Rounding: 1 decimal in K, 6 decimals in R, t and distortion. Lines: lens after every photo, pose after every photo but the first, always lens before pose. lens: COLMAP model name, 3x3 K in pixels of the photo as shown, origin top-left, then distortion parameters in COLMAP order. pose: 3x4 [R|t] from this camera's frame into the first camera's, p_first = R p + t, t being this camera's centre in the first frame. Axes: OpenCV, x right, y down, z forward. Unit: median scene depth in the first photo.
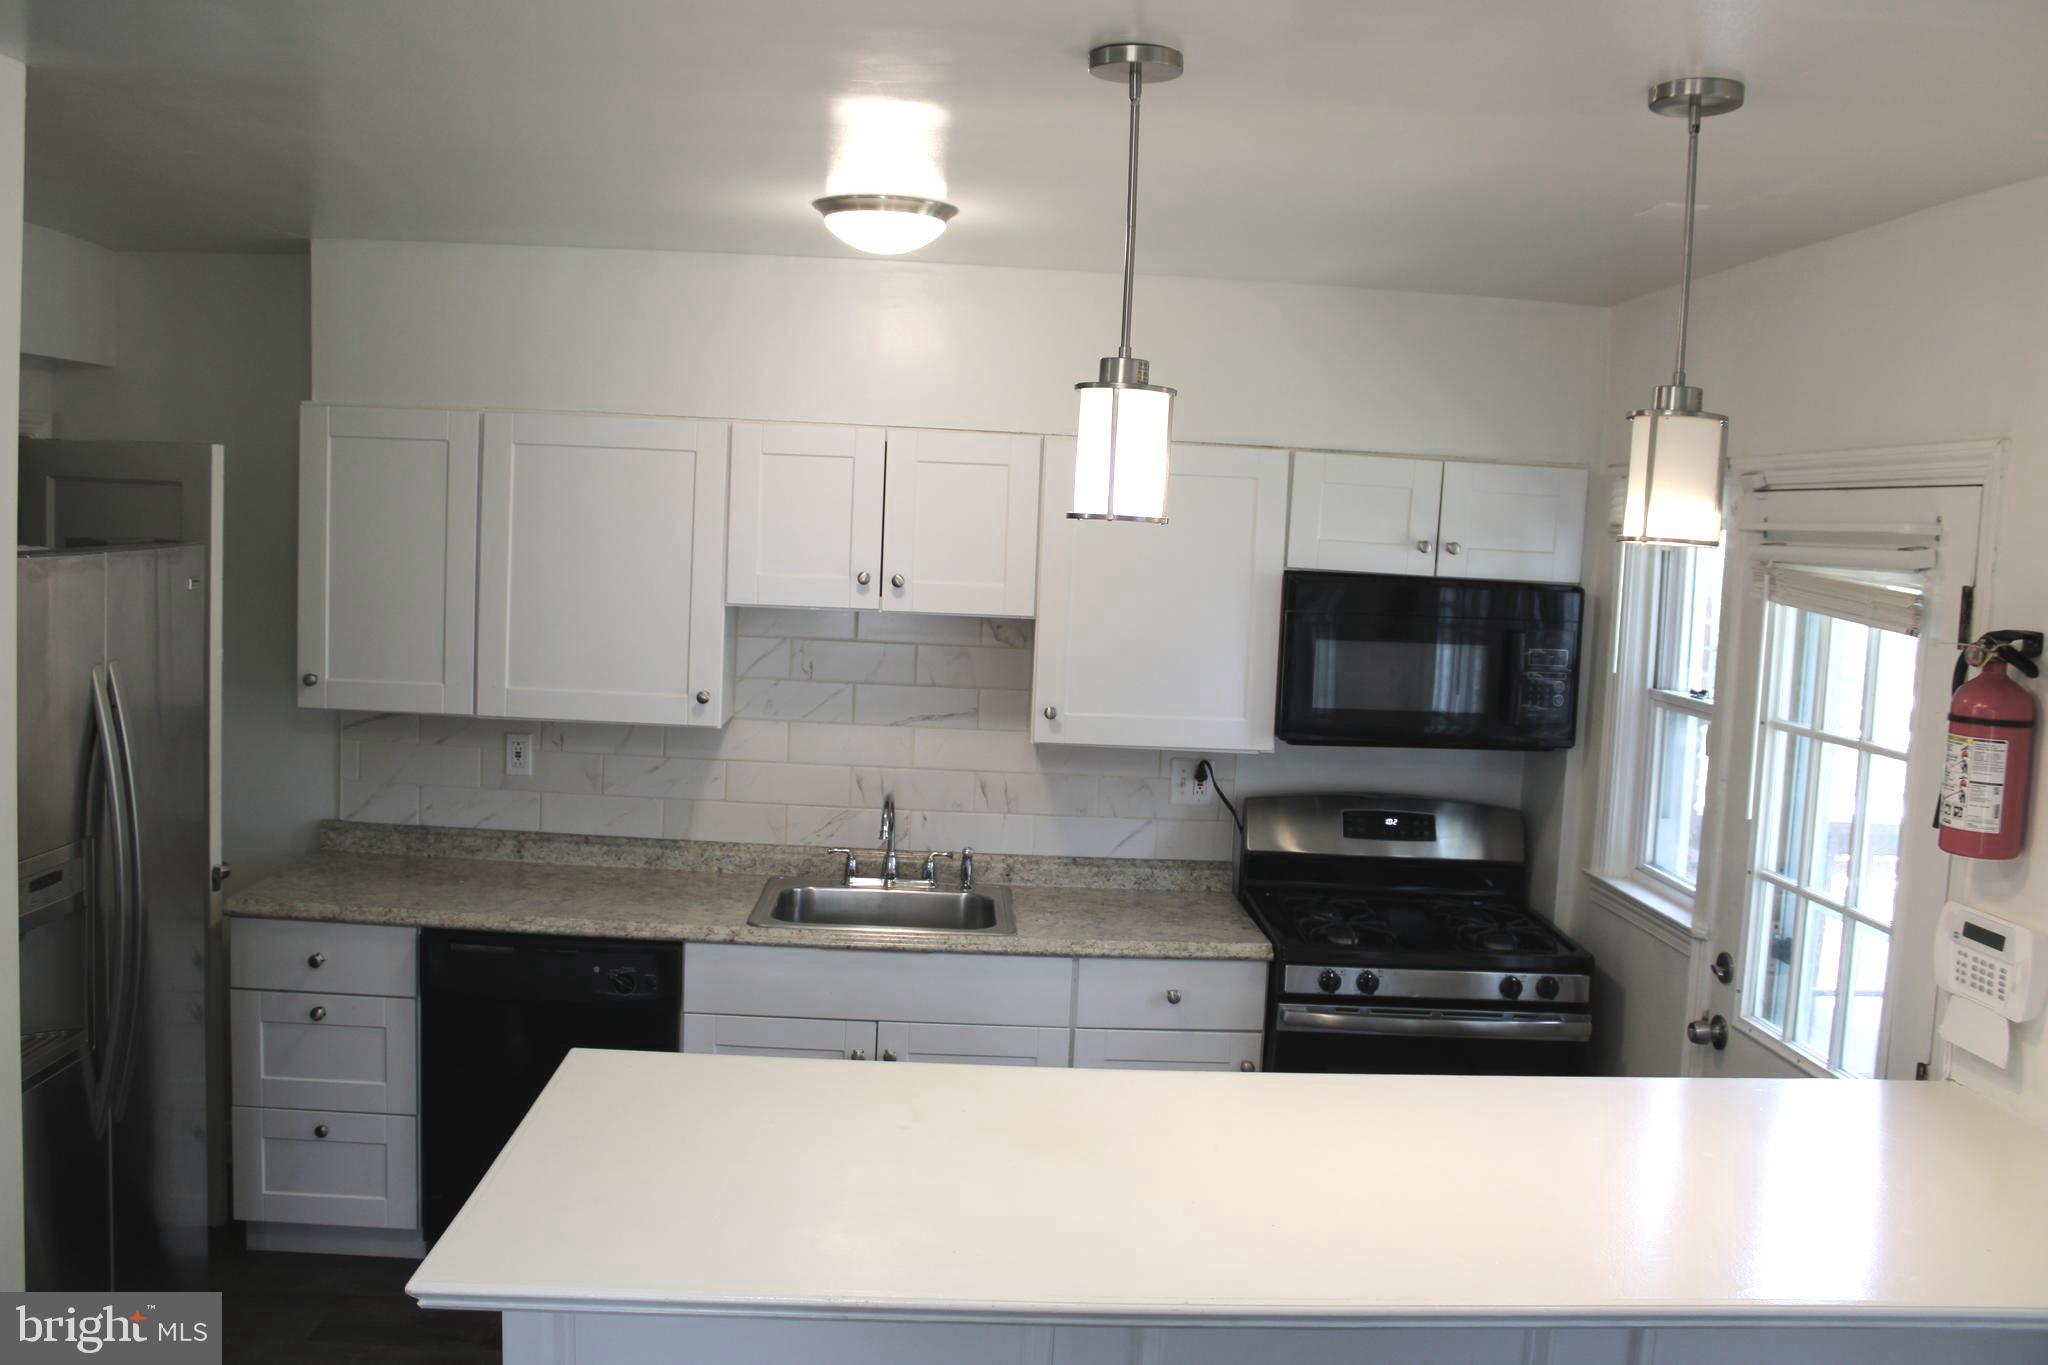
lens RADIAL K [[1717.2, 0, 1030.1], [0, 1717.2, 671.2], [0, 0, 1]] dist [-0.154499, 0.133313]
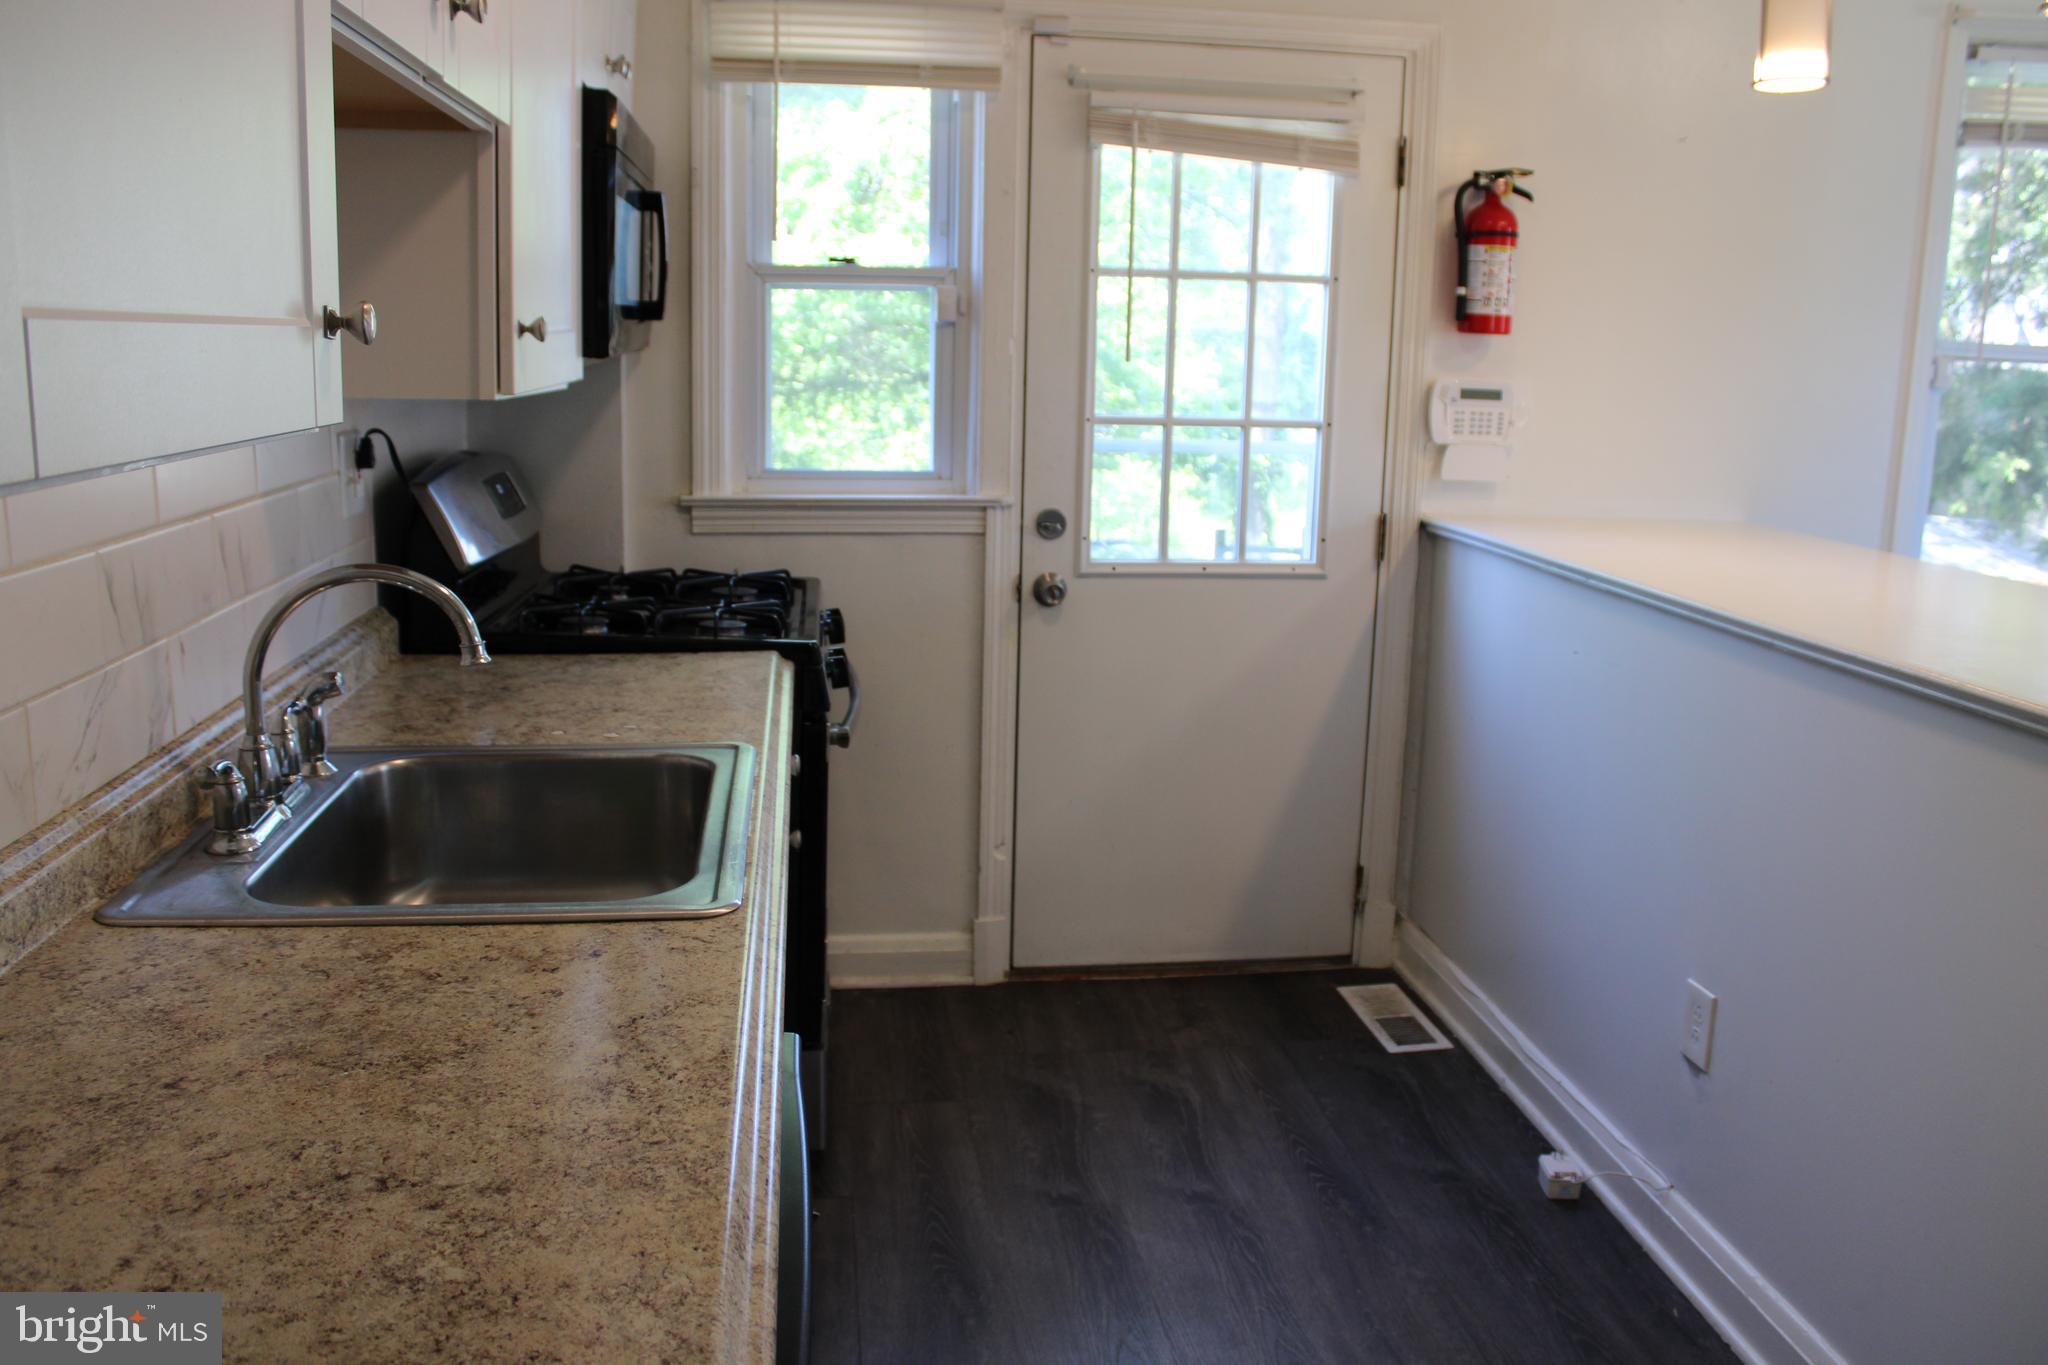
lens RADIAL K [[1717.2, 0, 1030.1], [0, 1717.2, 671.2], [0, 0, 1]] dist [-0.154499, 0.133313]
pose [[-0.118544, -0.256232, 0.959319, -0.780880], [0.048128, 0.963513, 0.263299, -0.007271], [-0.991782, 0.077383, -0.101887, 1.508804]]
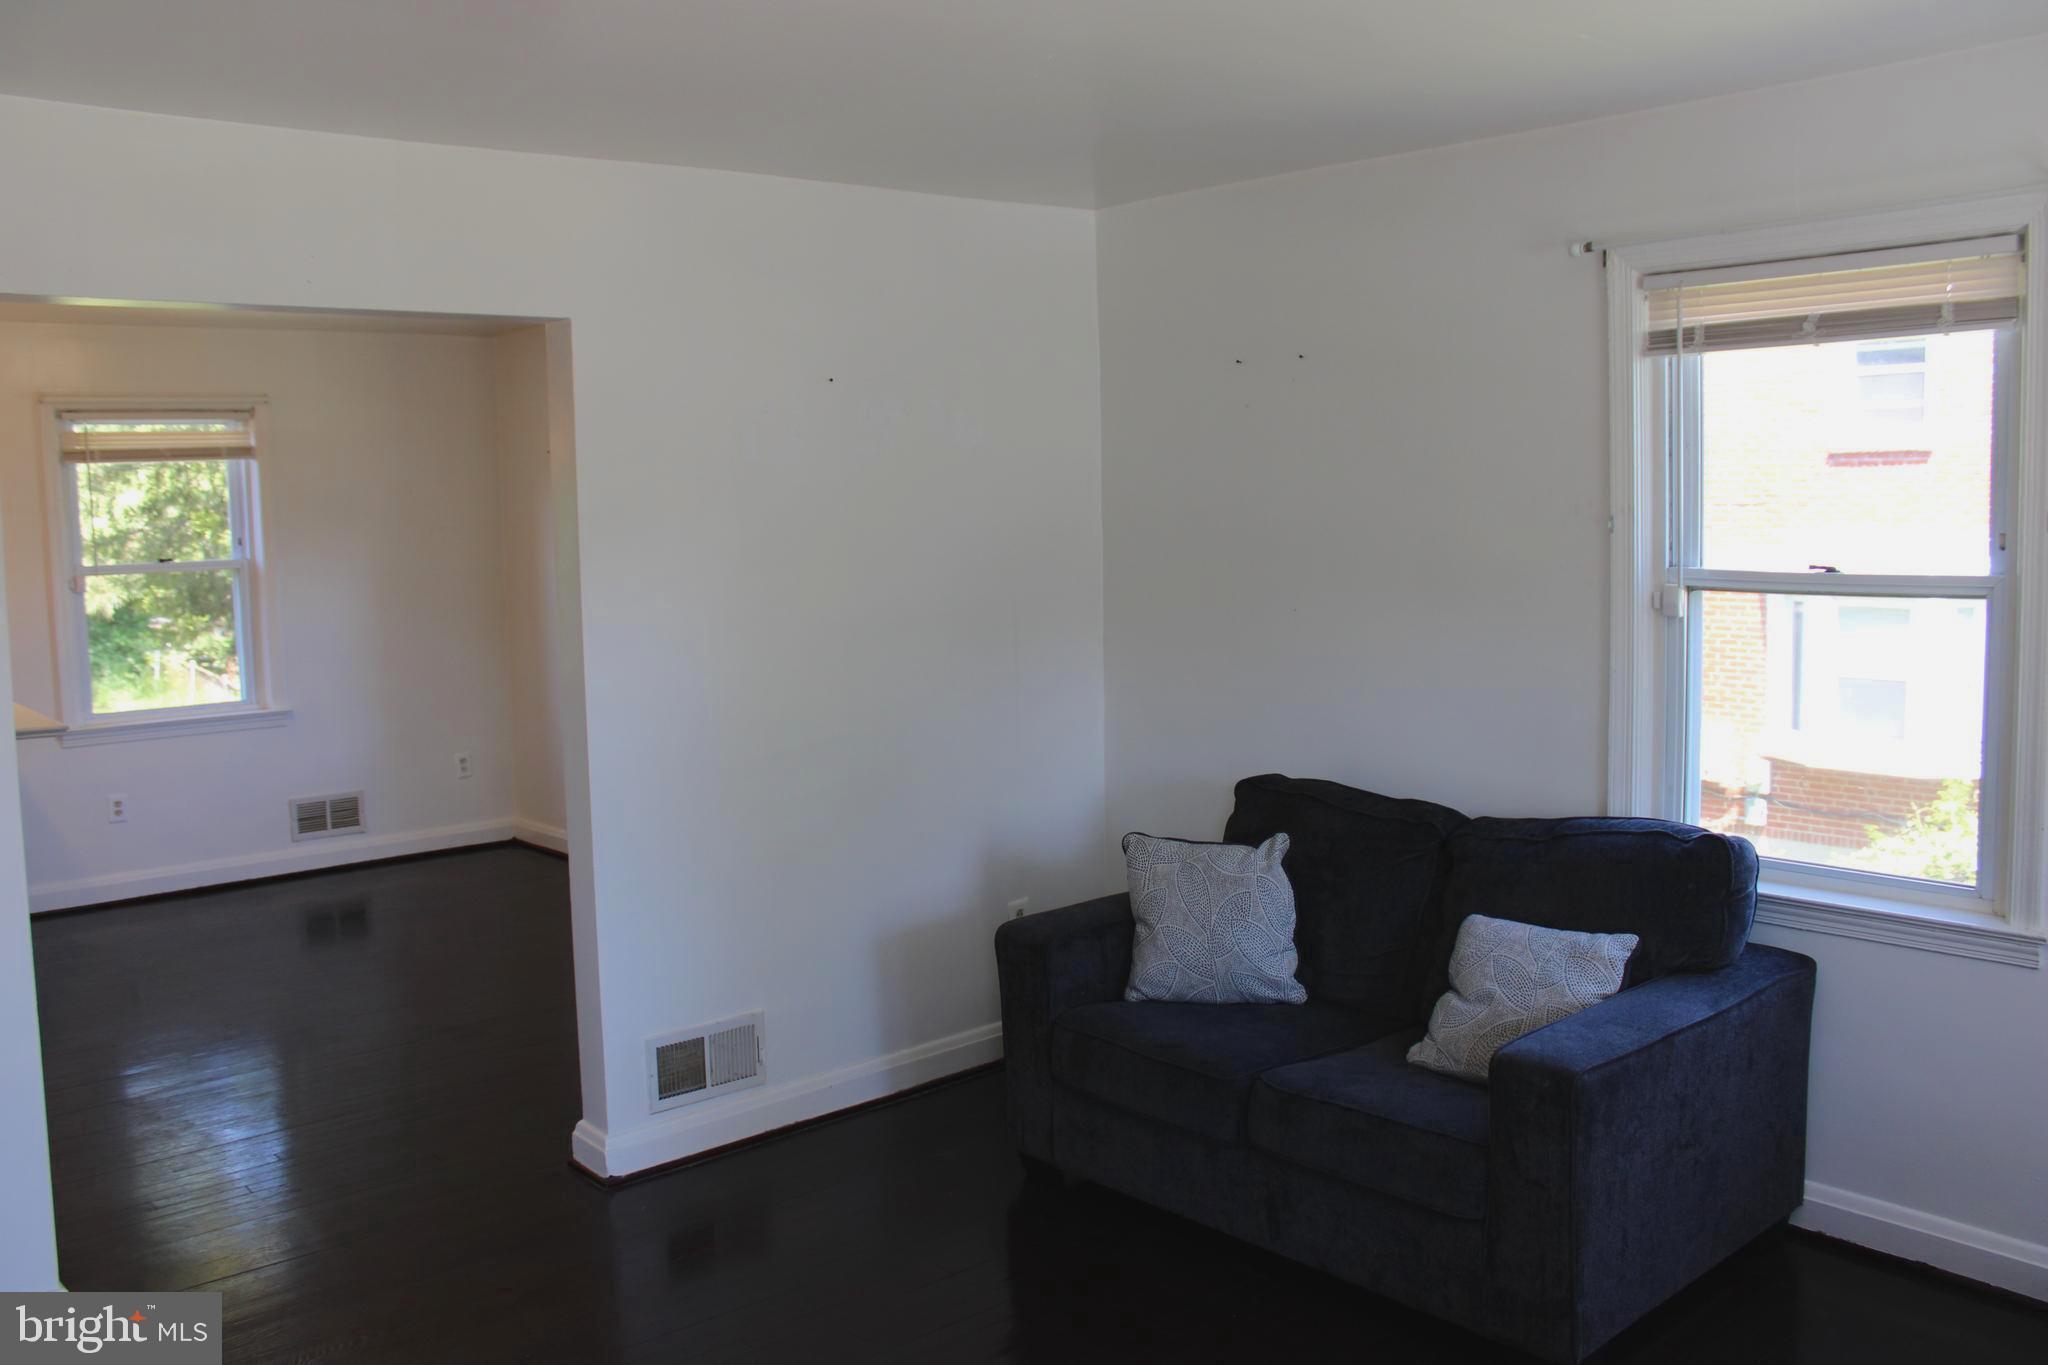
lens RADIAL K [[1717.2, 0, 1030.1], [0, 1717.2, 671.2], [0, 0, 1]] dist [-0.154499, 0.133313]
pose [[-0.610419, -0.105364, 0.785040, -2.466325], [0.064666, 0.981175, 0.181971, -0.087616], [-0.789435, 0.161844, -0.592114, 0.924048]]
